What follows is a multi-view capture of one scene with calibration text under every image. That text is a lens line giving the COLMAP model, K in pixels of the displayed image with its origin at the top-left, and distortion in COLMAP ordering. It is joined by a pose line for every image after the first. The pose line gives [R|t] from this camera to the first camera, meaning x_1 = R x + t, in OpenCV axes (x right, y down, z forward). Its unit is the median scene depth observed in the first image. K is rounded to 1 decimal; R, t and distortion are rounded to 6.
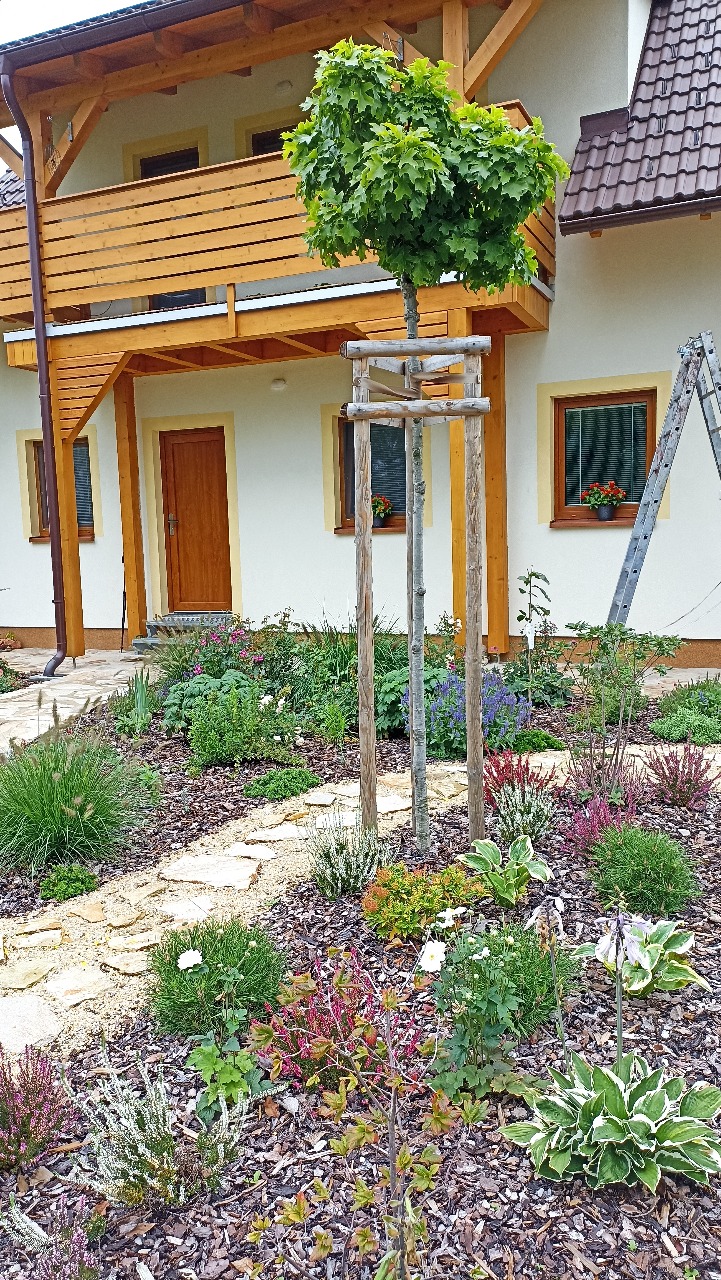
lens RADIAL K [[965.0, 0, 376.9], [0, 965.0, 629.7], [0, 0, 1]] dist [0.076265, -0.094157]
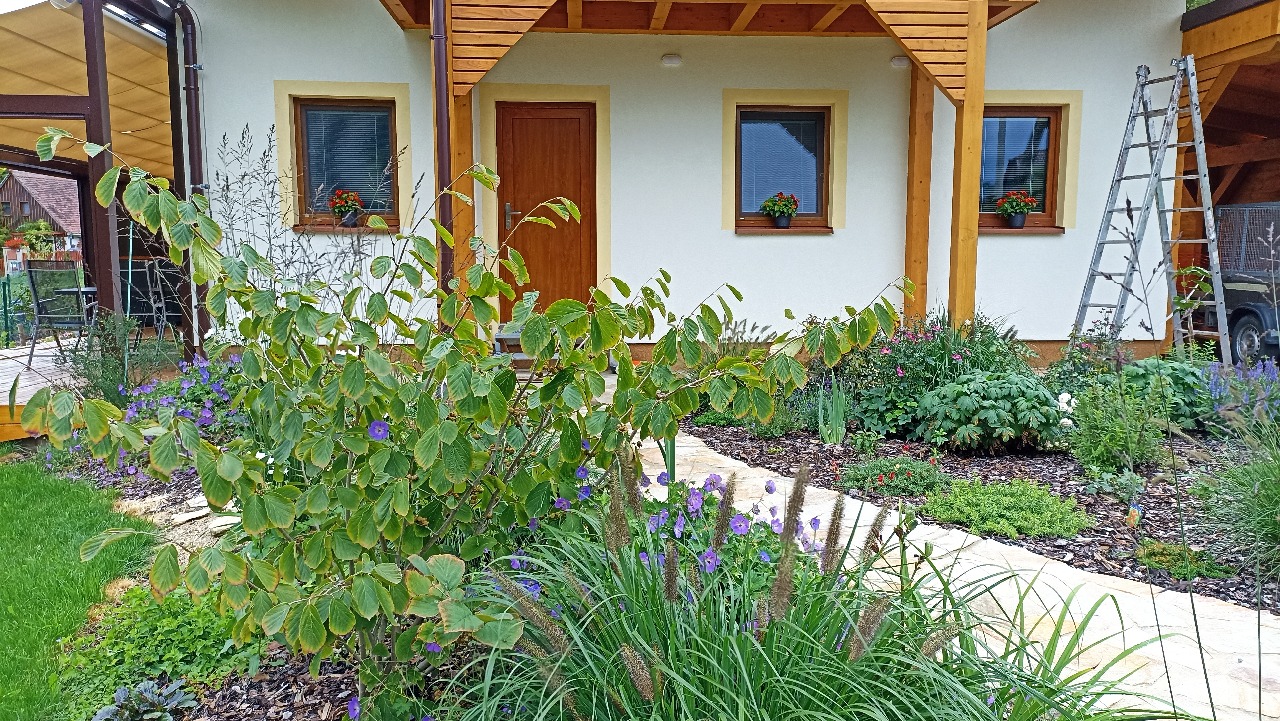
lens RADIAL K [[965.0, 0, 639.1], [0, 965.0, 373.3], [0, 0, 1]] dist [0.076265, -0.094157]
pose [[0.877351, -0.028801, 0.478983, -0.556423], [0.024271, 0.999583, 0.015648, 0.016095], [-0.479234, -0.002103, 0.877685, 0.239935]]
